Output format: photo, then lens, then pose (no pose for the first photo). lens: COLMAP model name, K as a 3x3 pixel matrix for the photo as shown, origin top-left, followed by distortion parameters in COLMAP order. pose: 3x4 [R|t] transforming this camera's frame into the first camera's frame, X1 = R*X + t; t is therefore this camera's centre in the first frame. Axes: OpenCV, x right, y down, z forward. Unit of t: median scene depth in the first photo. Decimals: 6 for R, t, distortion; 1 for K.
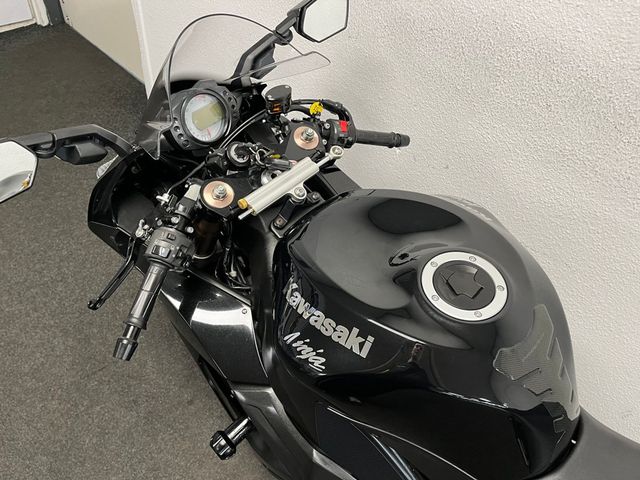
lens RADIAL K [[488.2, 0, 320.6], [0, 488.2, 240.1], [0, 0, 1]] dist [0.026559, -0.042066]
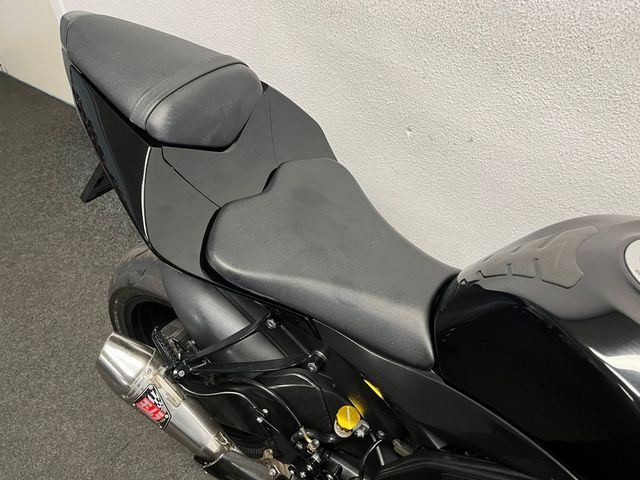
lens RADIAL K [[488.2, 0, 319.2], [0, 488.2, 240.6], [0, 0, 1]] dist [0.026559, -0.042066]
pose [[0.974311, -0.219480, 0.050463, -0.072847], [0.217348, 0.975079, 0.044507, -0.060649], [-0.058974, -0.032395, 0.997734, 0.118981]]
